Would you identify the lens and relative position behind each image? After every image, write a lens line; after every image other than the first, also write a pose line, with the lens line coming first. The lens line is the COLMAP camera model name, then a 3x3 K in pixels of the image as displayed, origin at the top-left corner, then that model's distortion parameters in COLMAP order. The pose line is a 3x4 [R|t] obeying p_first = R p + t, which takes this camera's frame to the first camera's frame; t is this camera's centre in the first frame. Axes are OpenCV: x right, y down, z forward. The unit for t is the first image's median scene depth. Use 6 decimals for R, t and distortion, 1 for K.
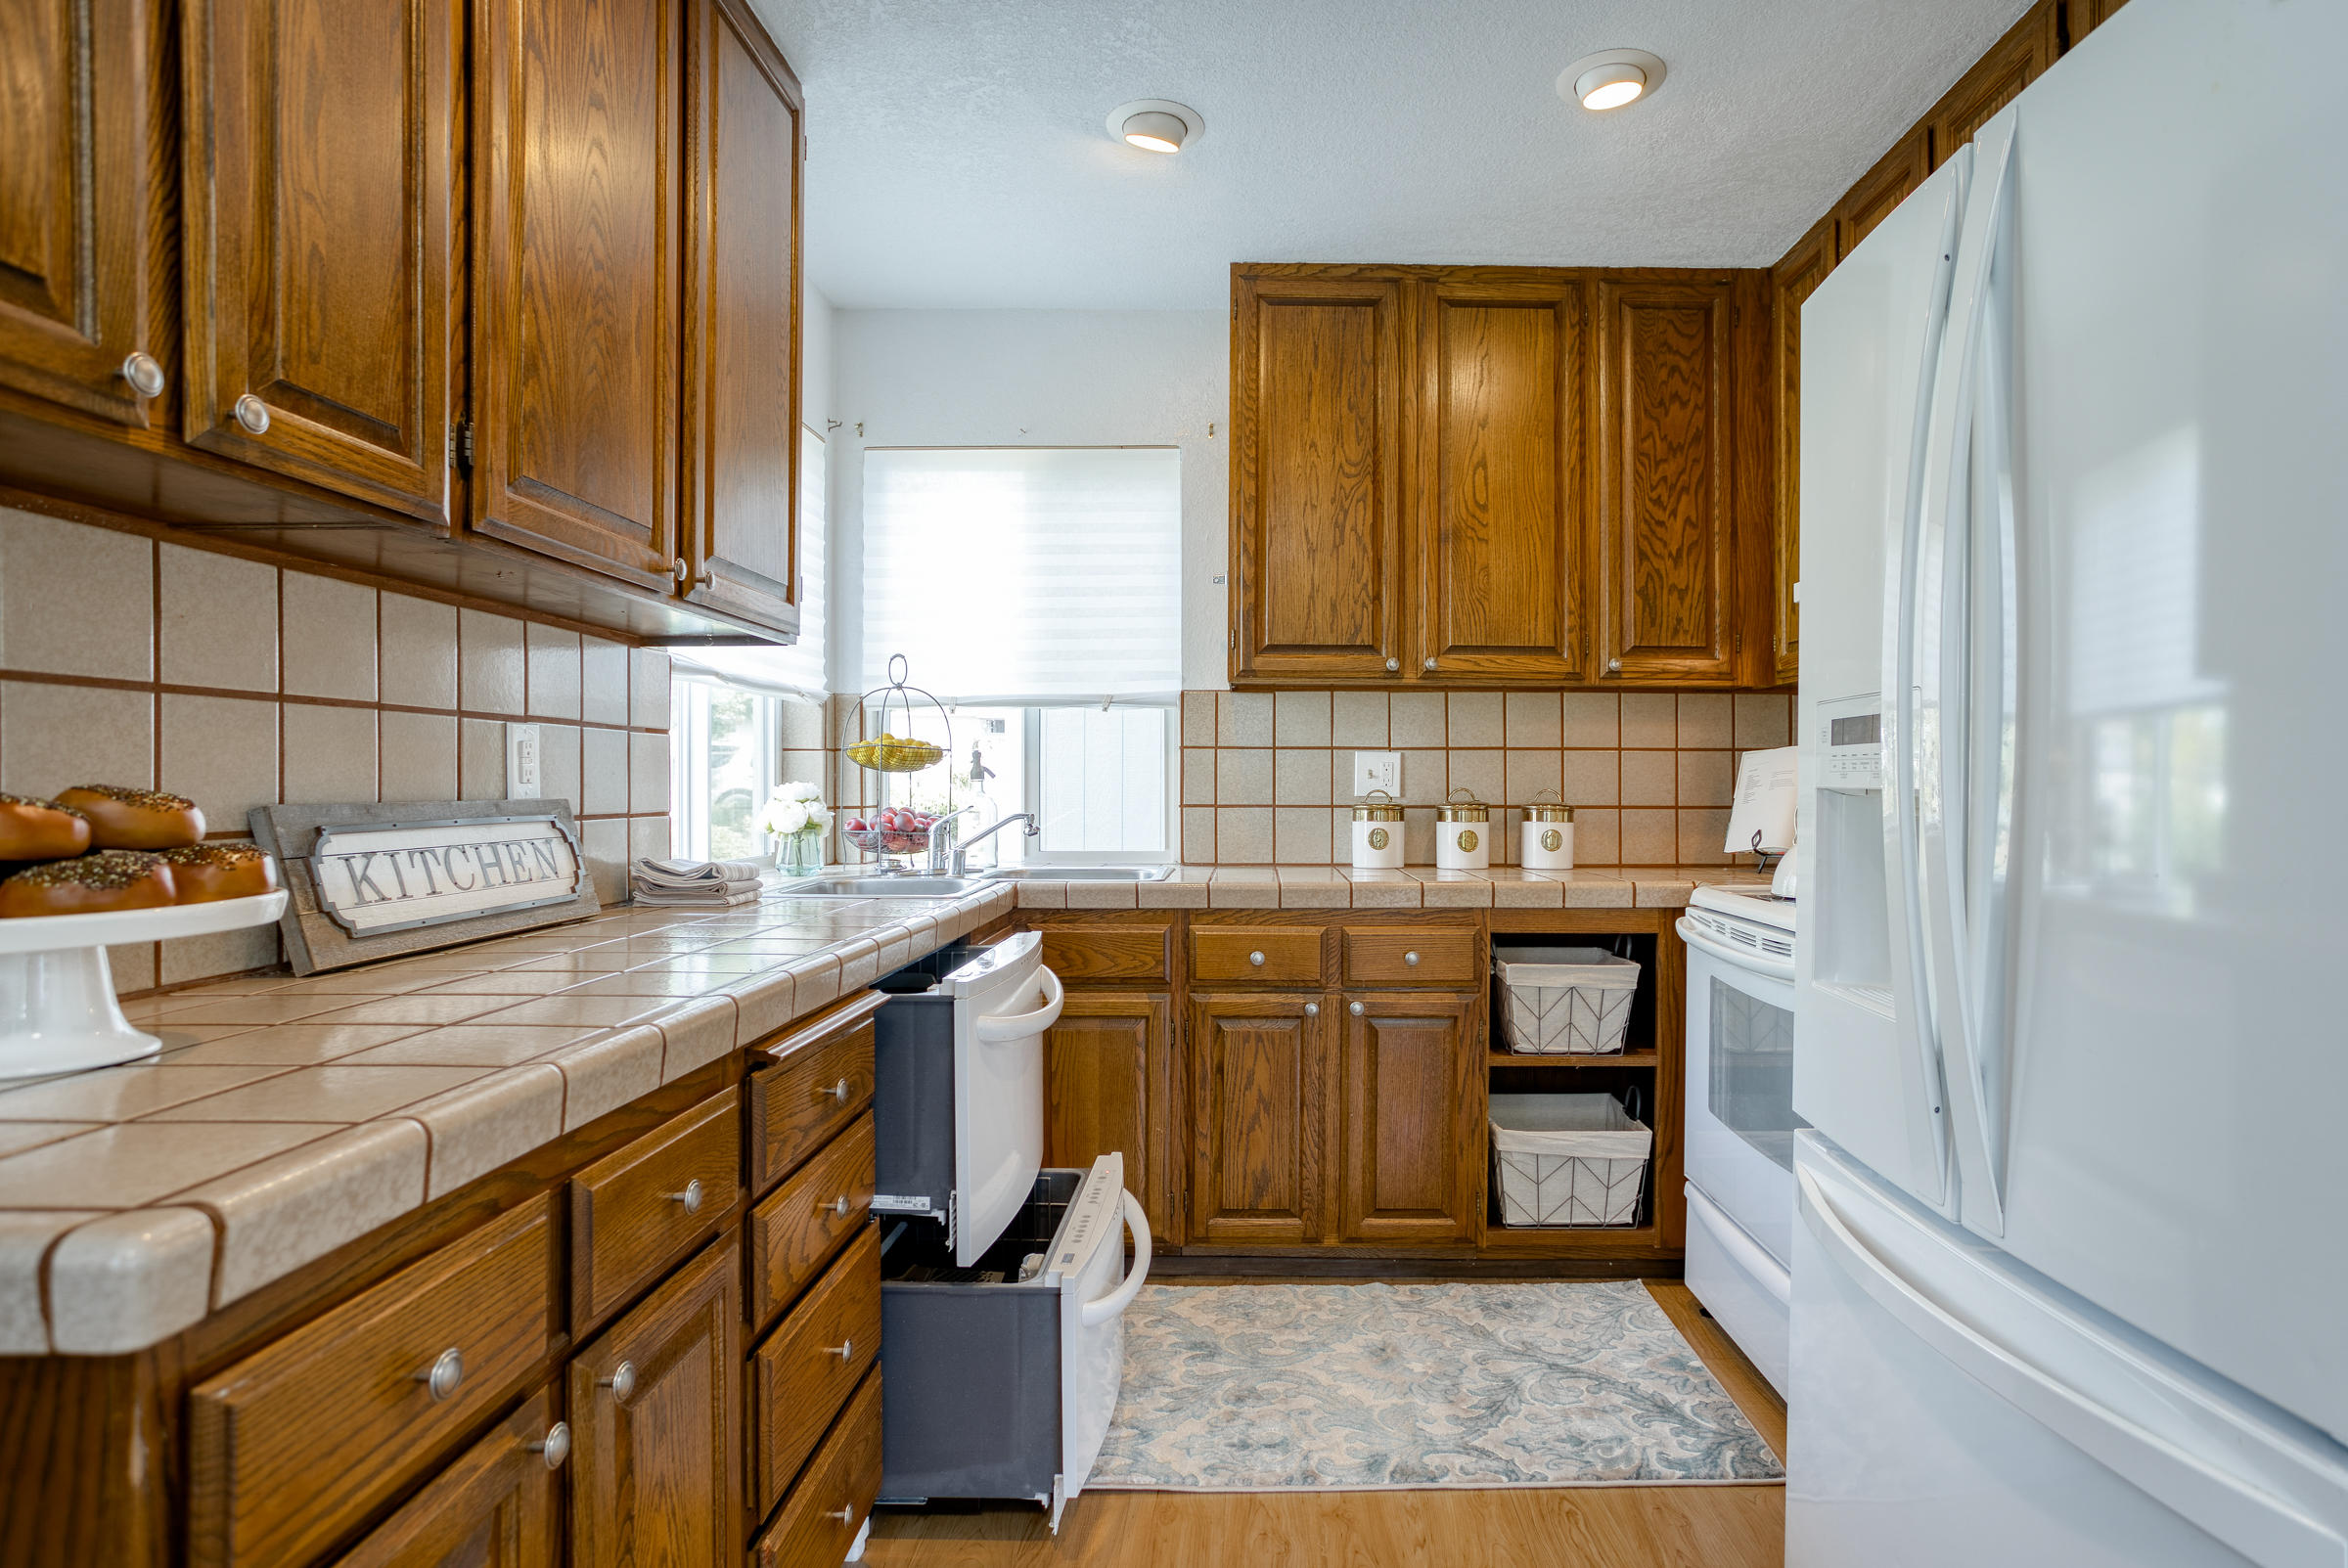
lens RADIAL K [[1225.2, 0, 1253.1], [0, 1225.2, 778.7], [0, 0, 1]] dist [-0.057668, 0.044420]
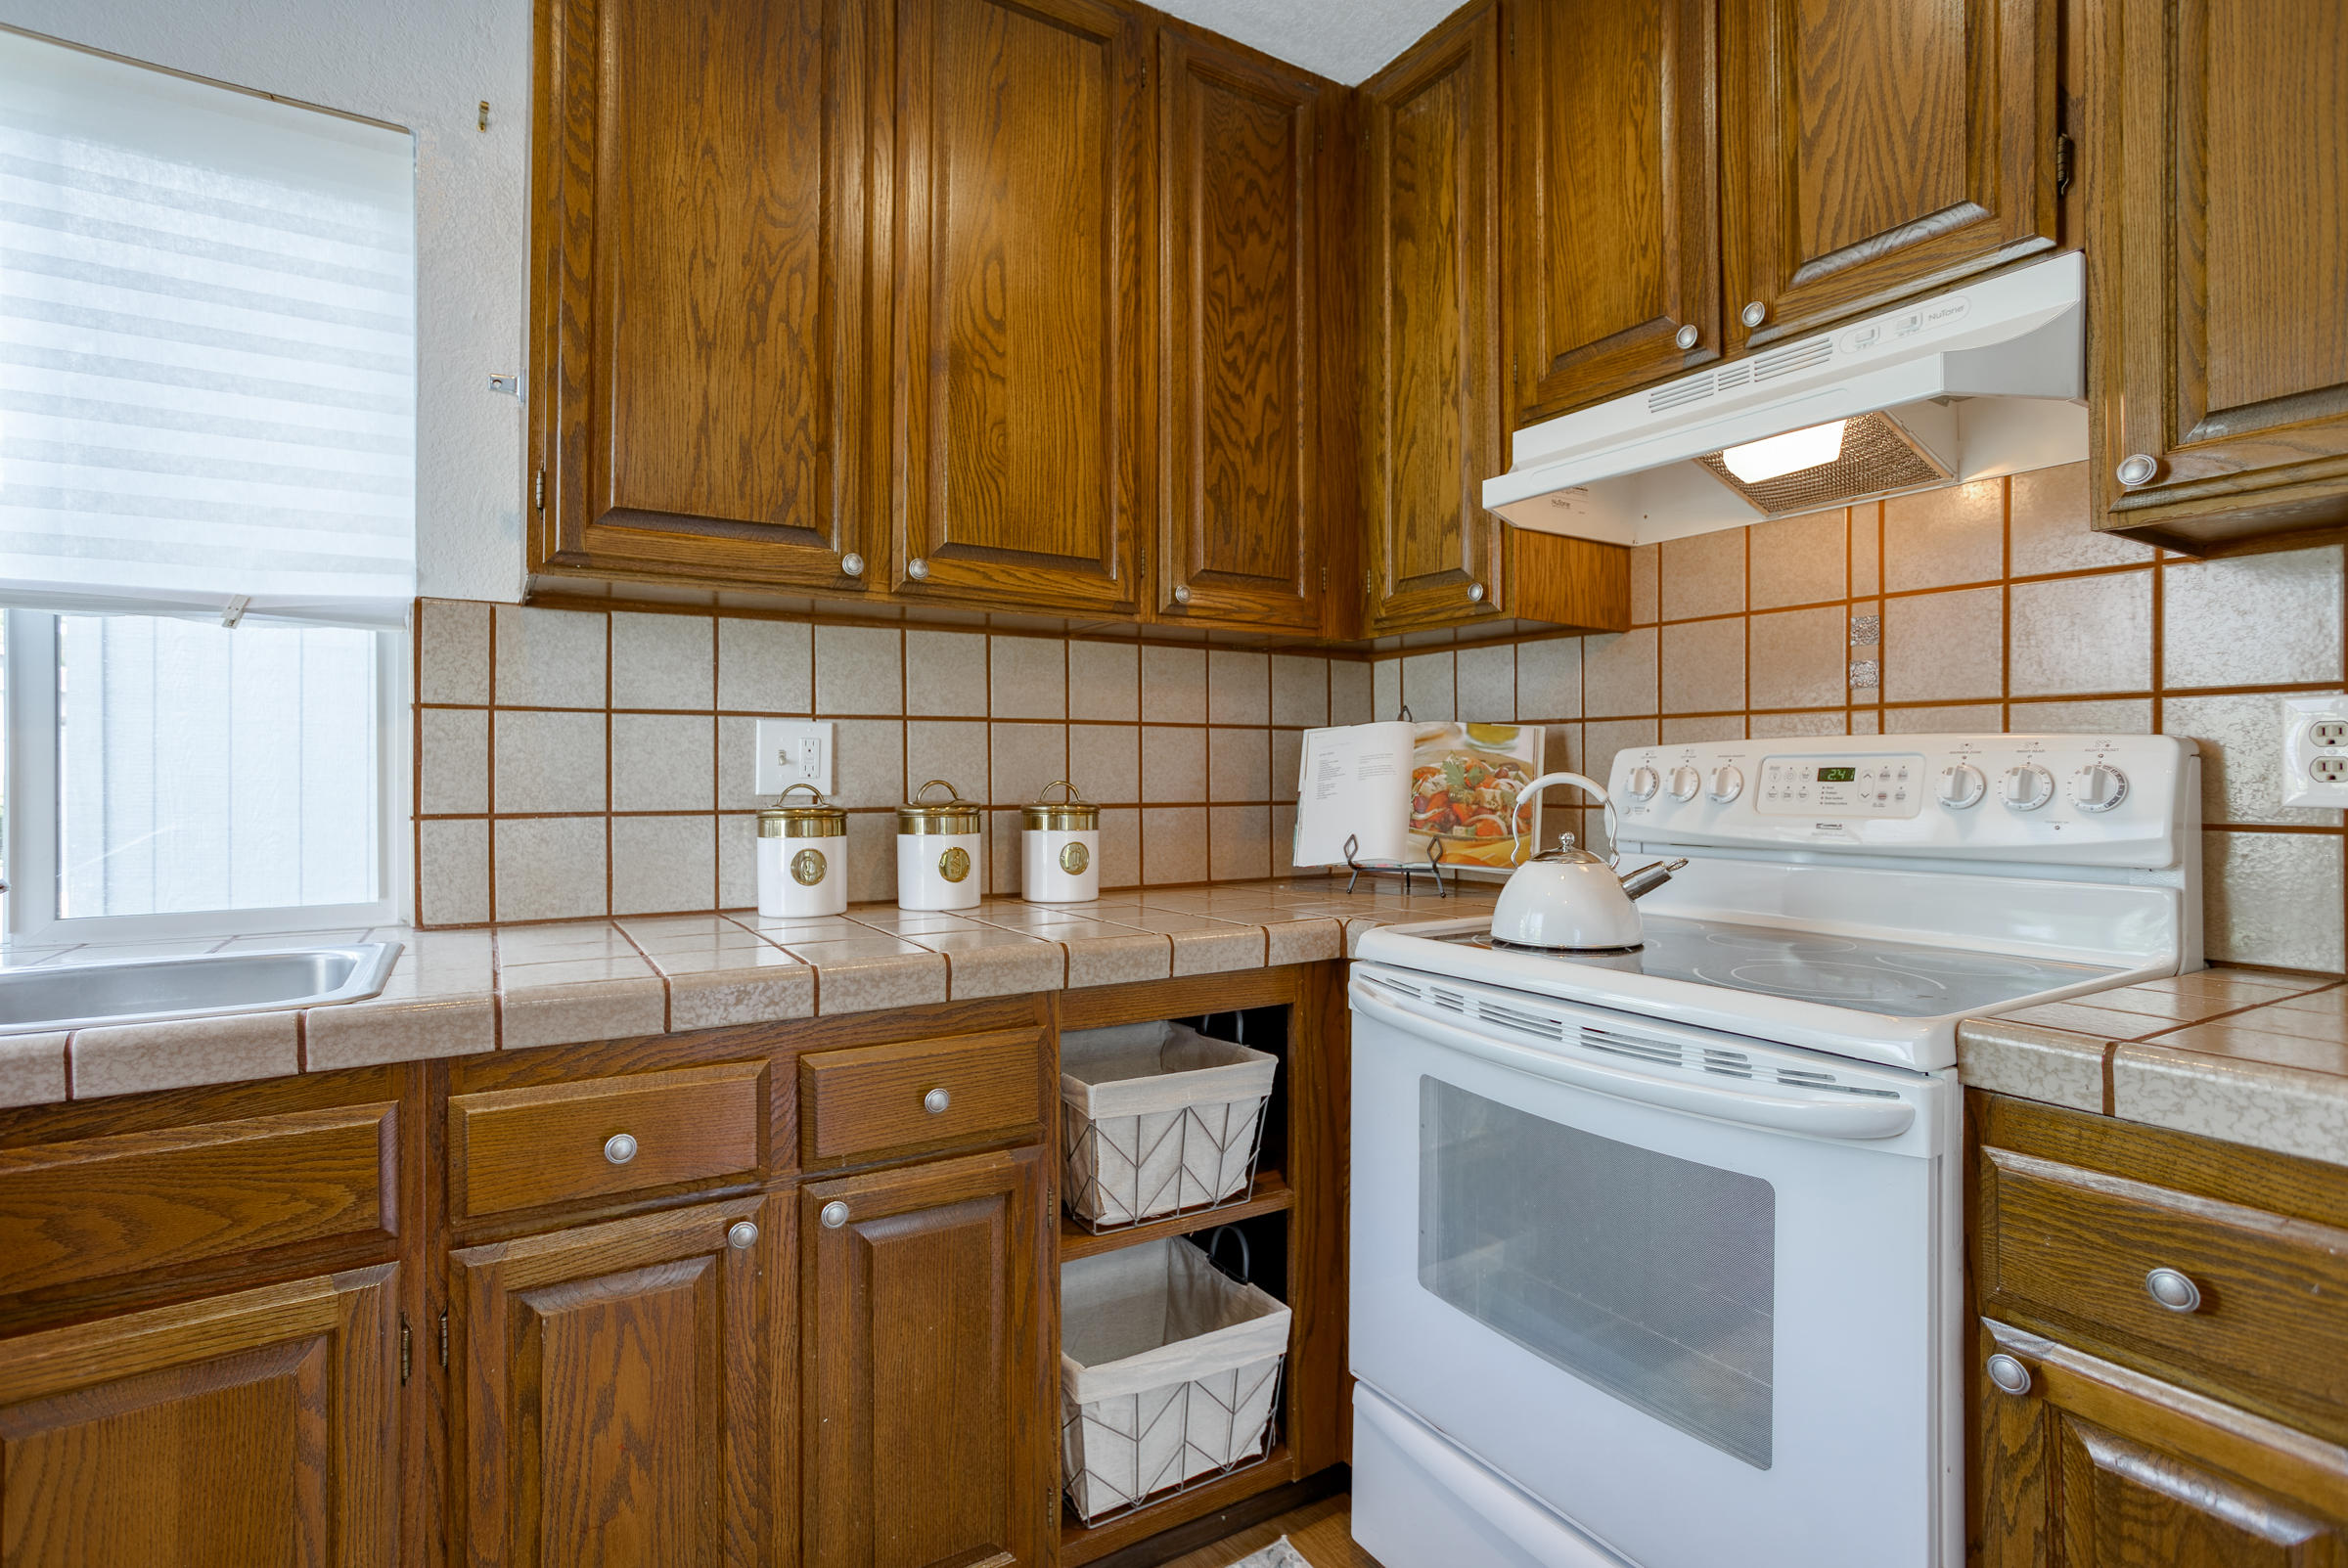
lens RADIAL K [[1128.1, 0, 1161.4], [0, 1128.1, 769.3], [0, 0, 1]] dist [-0.064619, 0.039480]
pose [[0.853837, -0.001503, 0.520538, -0.038940], [0.000840, 0.999999, 0.001509, 0.001627], [-0.520540, -0.000851, 0.853837, 0.523445]]
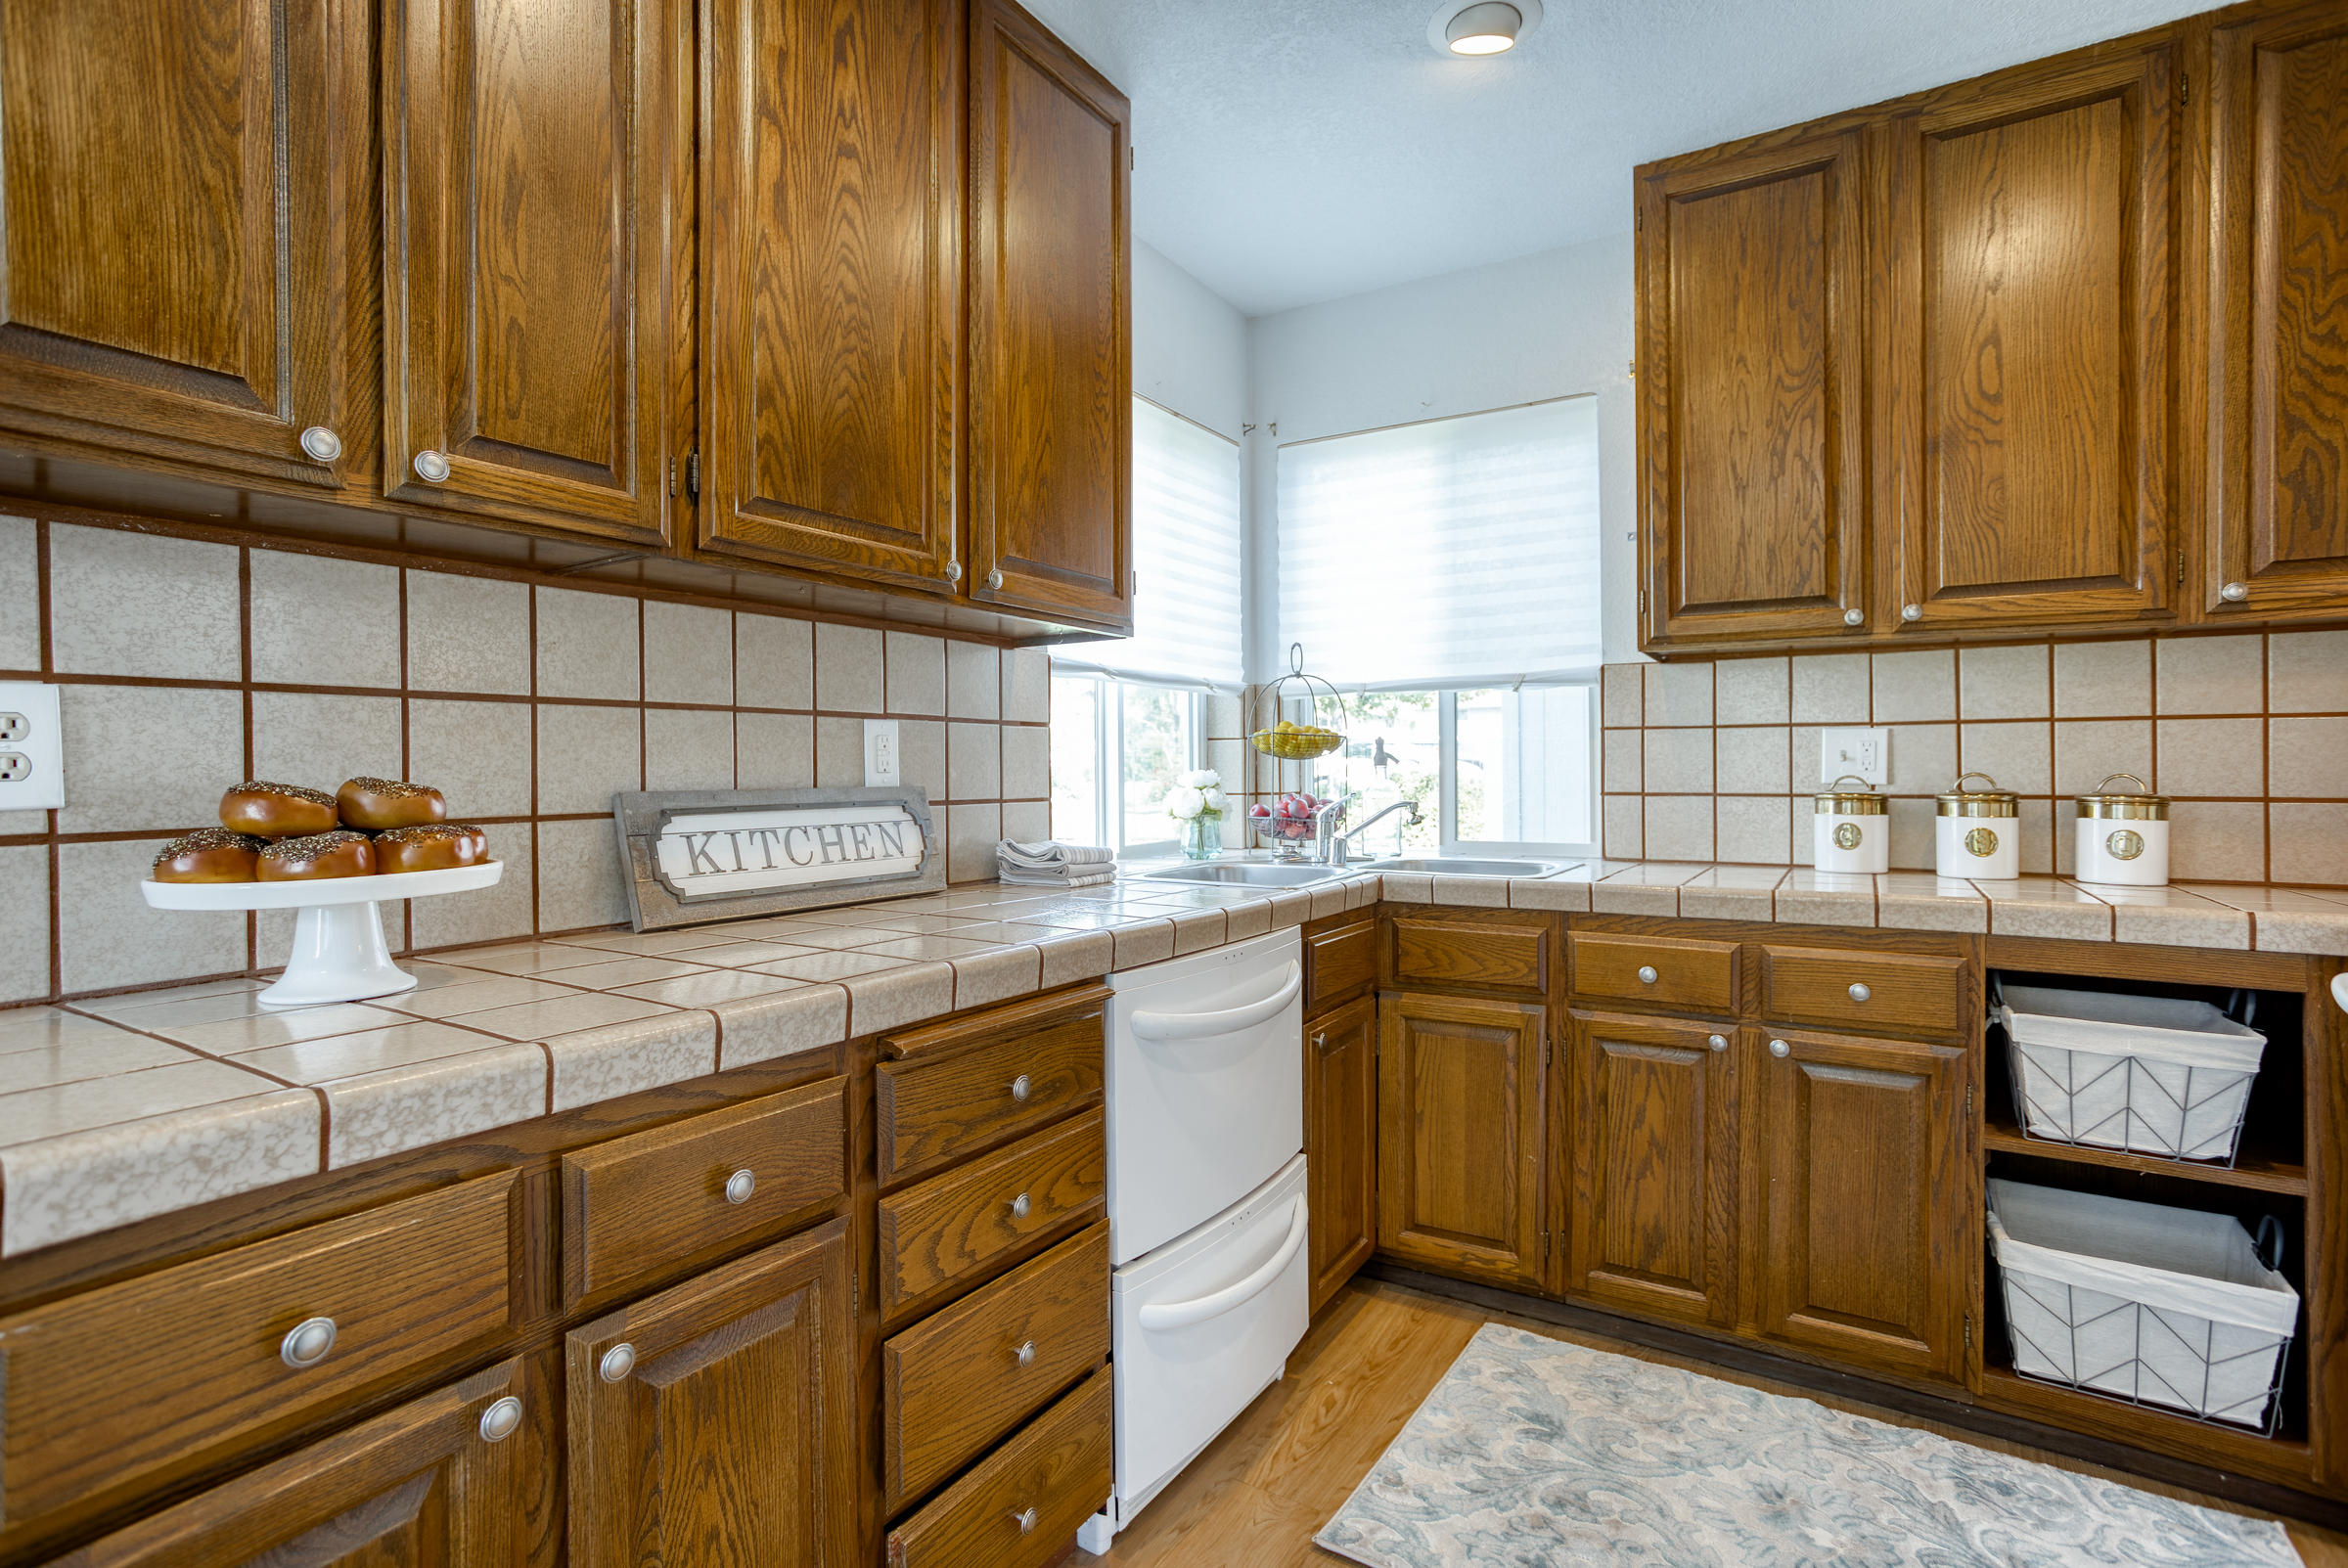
lens RADIAL K [[1131.7, 0, 1162.8], [0, 1131.7, 769.6], [0, 0, 1]] dist [-0.046960, 0.029993]
pose [[0.845235, -0.005568, -0.534366, 0.132922], [0.007714, 0.999969, 0.001783, 0.000639], [0.534340, -0.005629, 0.845251, 0.162650]]
